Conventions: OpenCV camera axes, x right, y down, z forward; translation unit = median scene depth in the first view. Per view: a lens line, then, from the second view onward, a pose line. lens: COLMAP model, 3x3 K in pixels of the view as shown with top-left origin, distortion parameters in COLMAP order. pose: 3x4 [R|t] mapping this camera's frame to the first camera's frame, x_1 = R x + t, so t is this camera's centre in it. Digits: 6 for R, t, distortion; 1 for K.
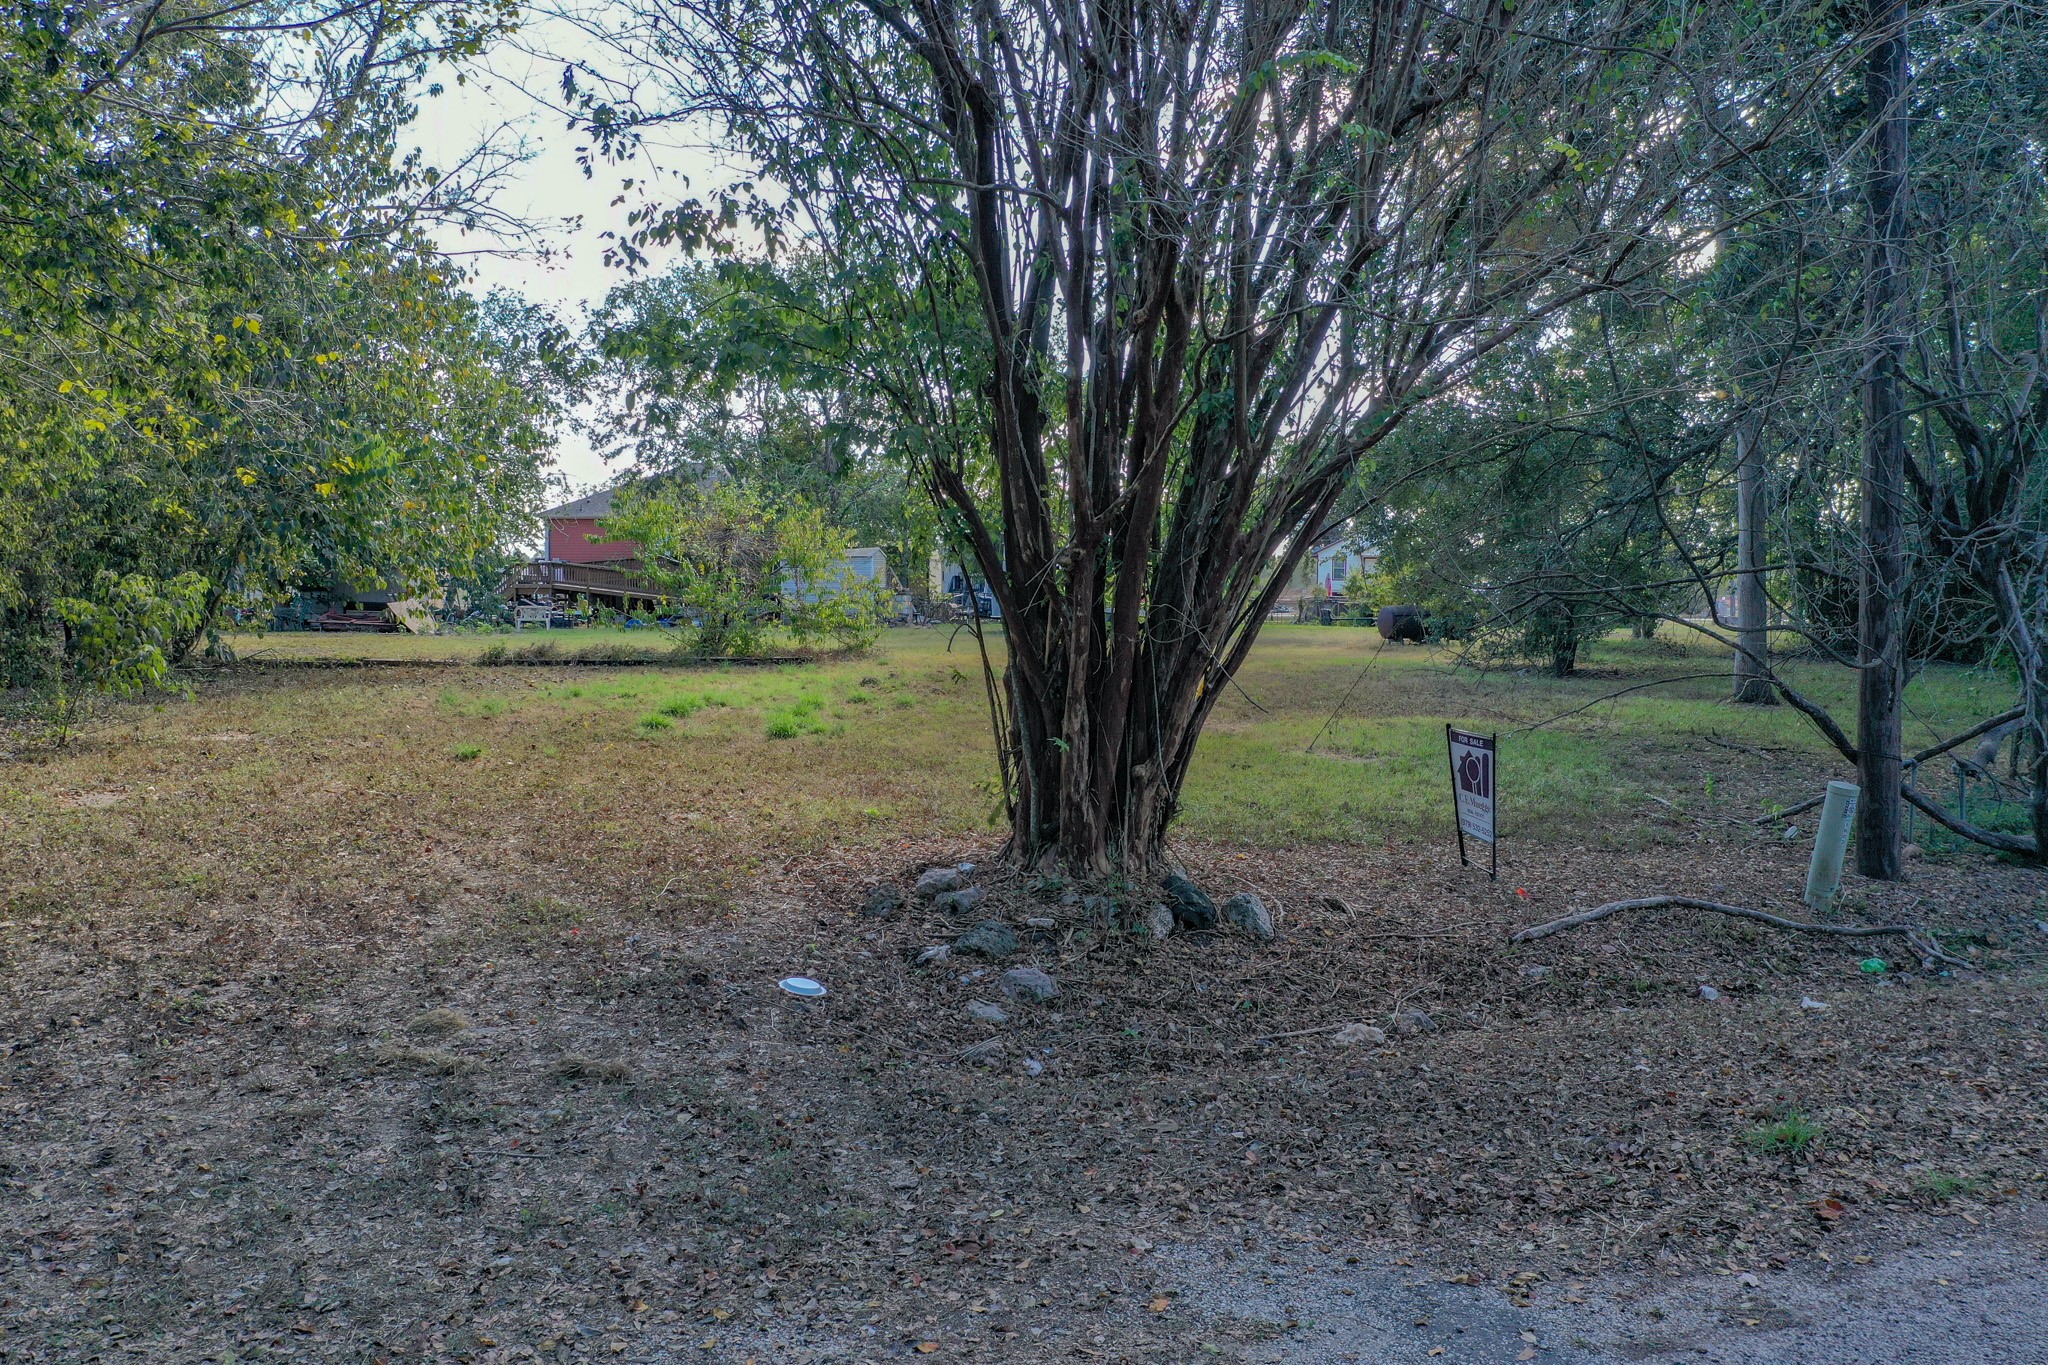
lens RADIAL K [[1594.8, 0, 1017.6], [0, 1594.8, 680.6], [0, 0, 1]] dist [-0.023978, 0.000536]
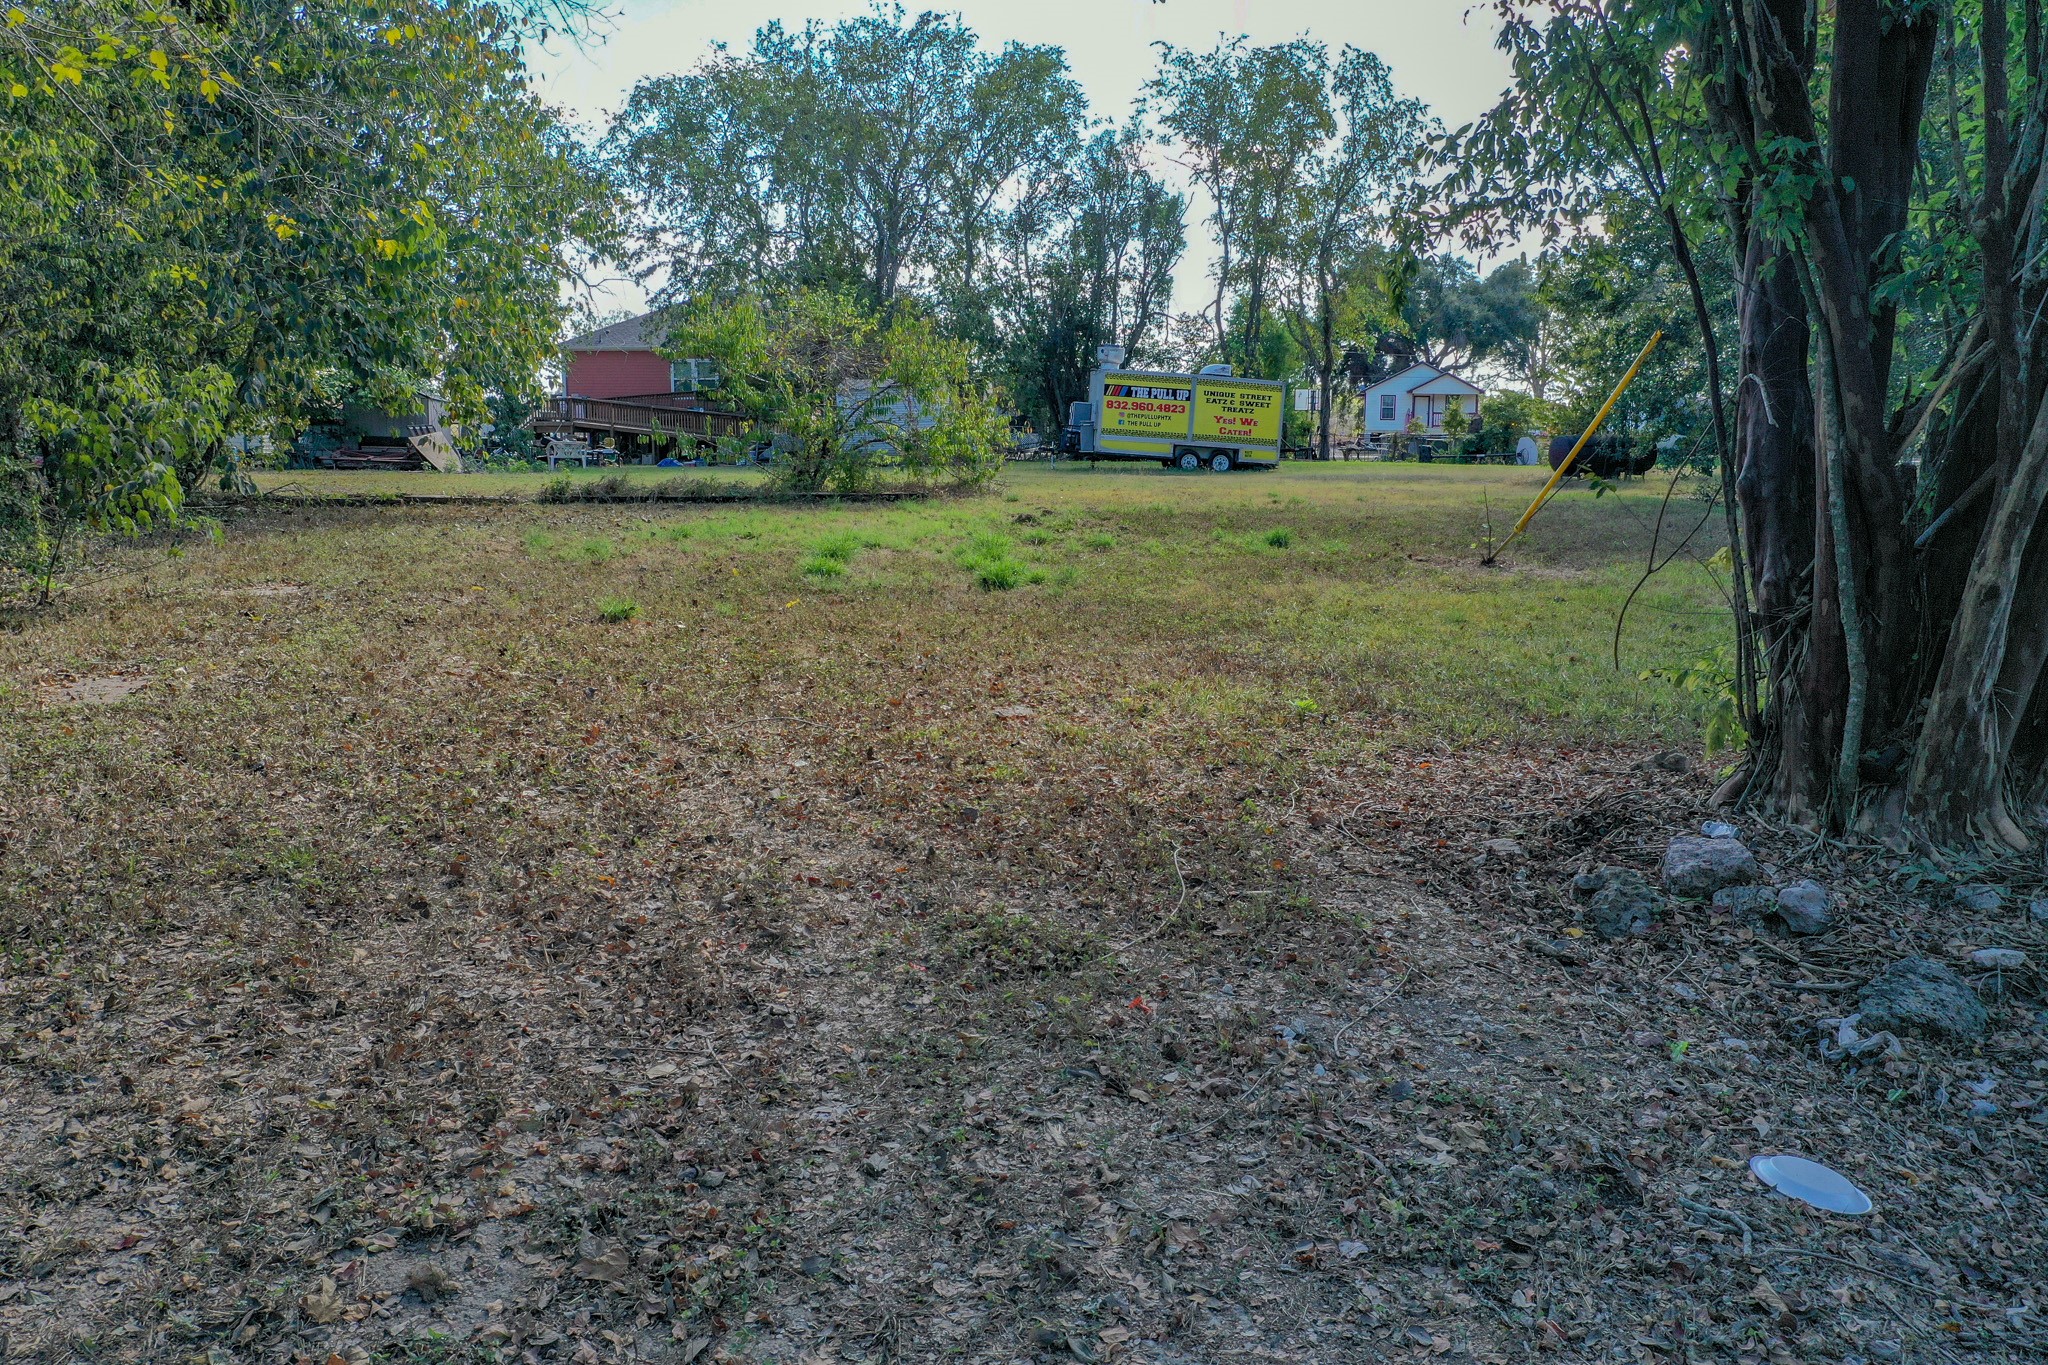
lens RADIAL K [[1594.8, 0, 1017.6], [0, 1594.8, 680.6], [0, 0, 1]] dist [-0.023978, 0.000536]
pose [[0.999992, -0.002174, 0.003403, -0.188660], [0.001841, 0.995475, 0.095011, 0.009791], [-0.003594, -0.095004, 0.995470, 0.321092]]
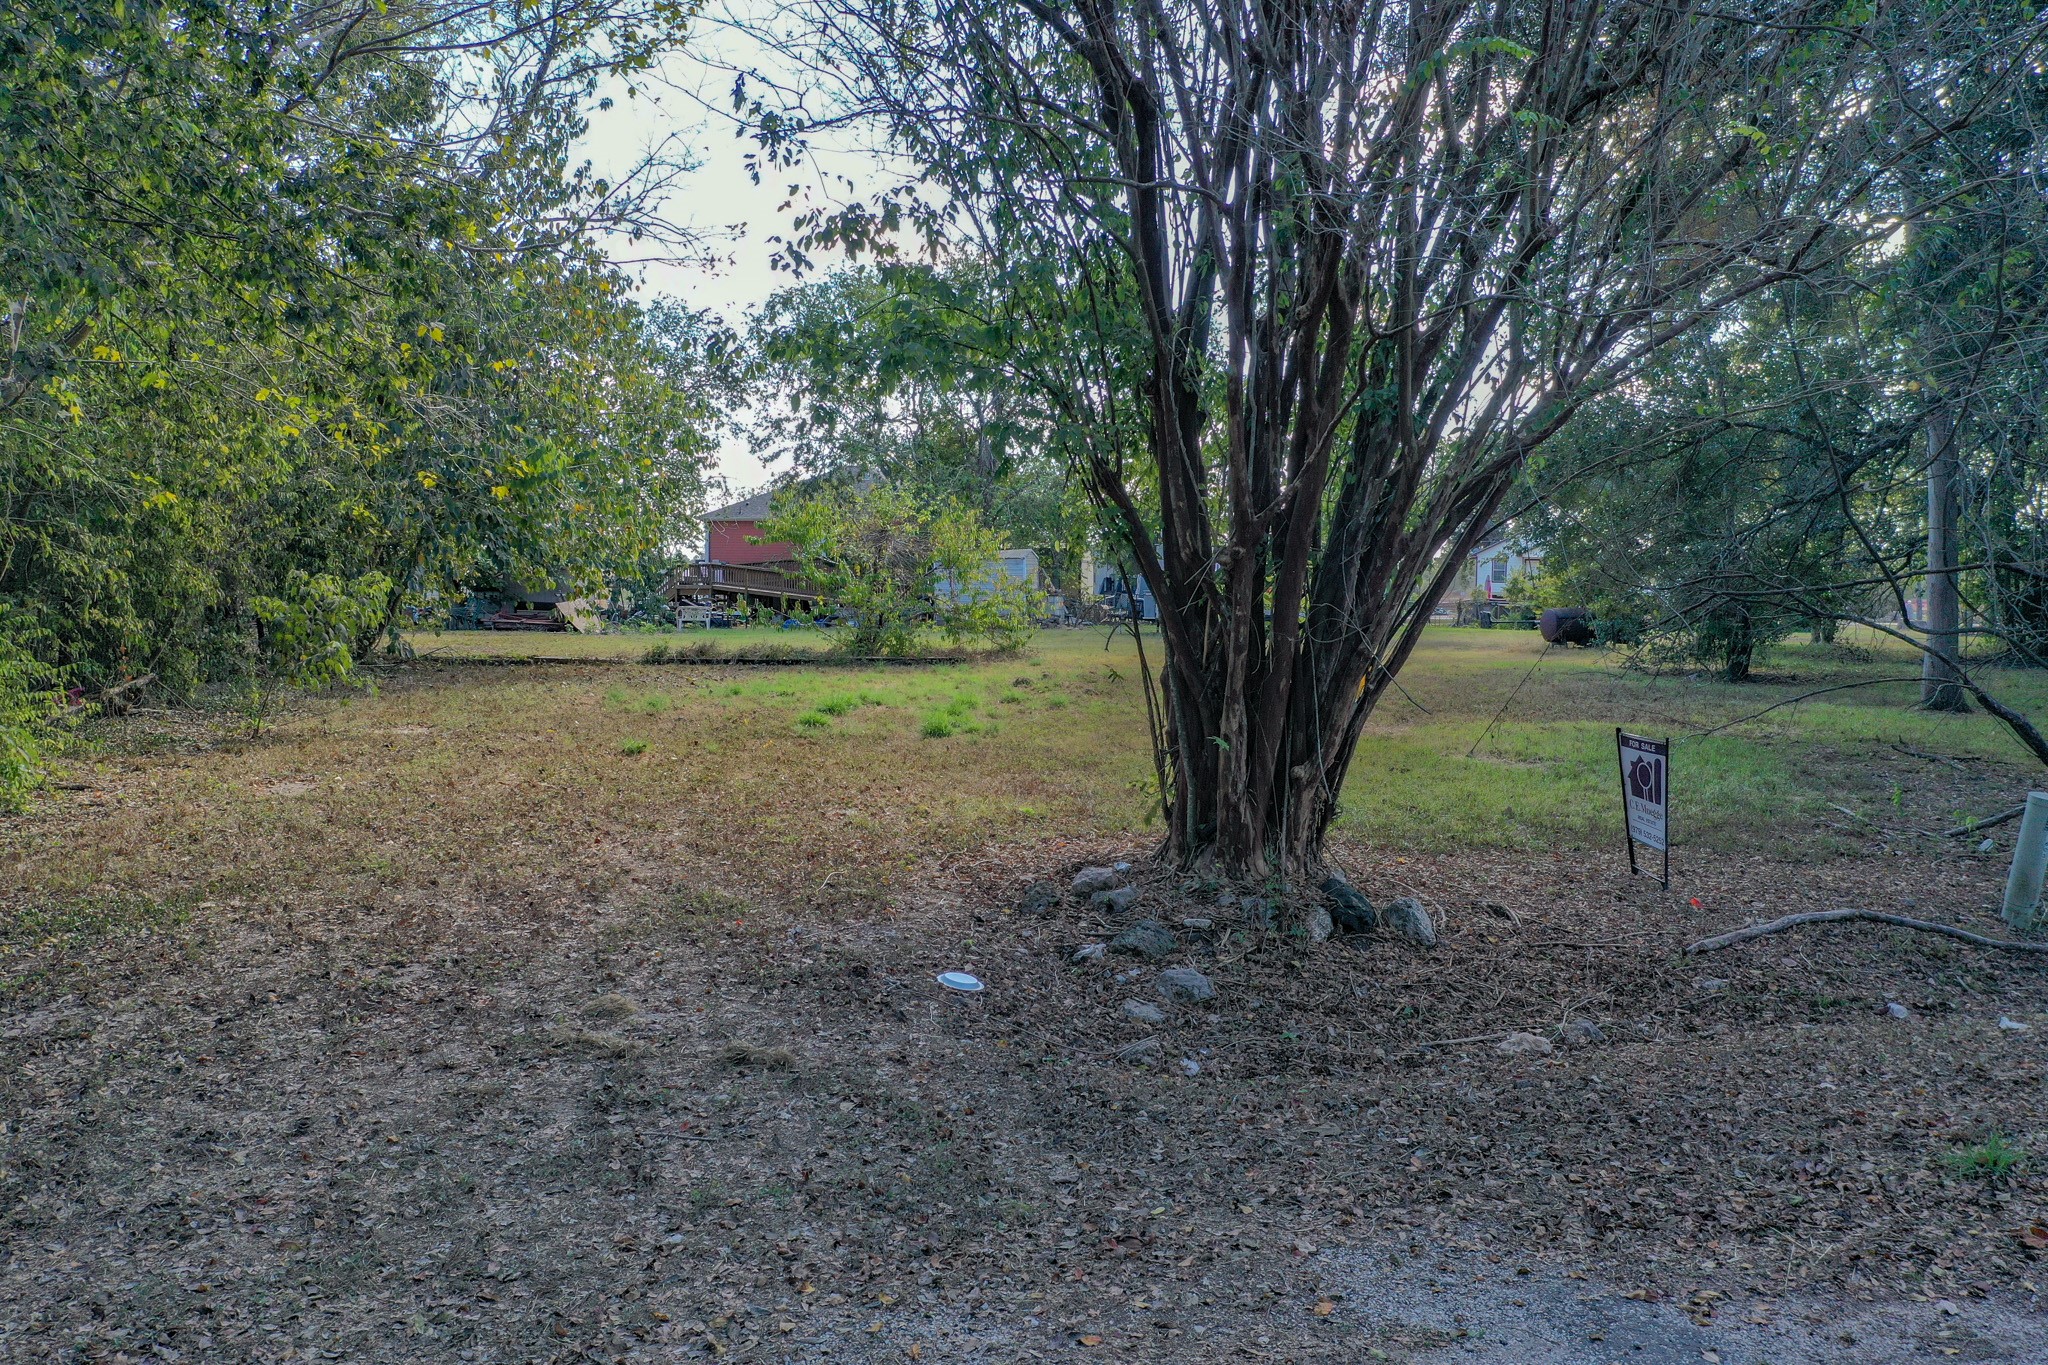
lens RADIAL K [[1594.8, 0, 1017.6], [0, 1594.8, 680.6], [0, 0, 1]] dist [-0.023978, 0.000536]
pose [[0.995561, 0.006722, -0.093882, -0.003117], [-0.006838, 0.999976, -0.000915, 0.001368], [0.093873, 0.001553, 0.995583, -0.000547]]
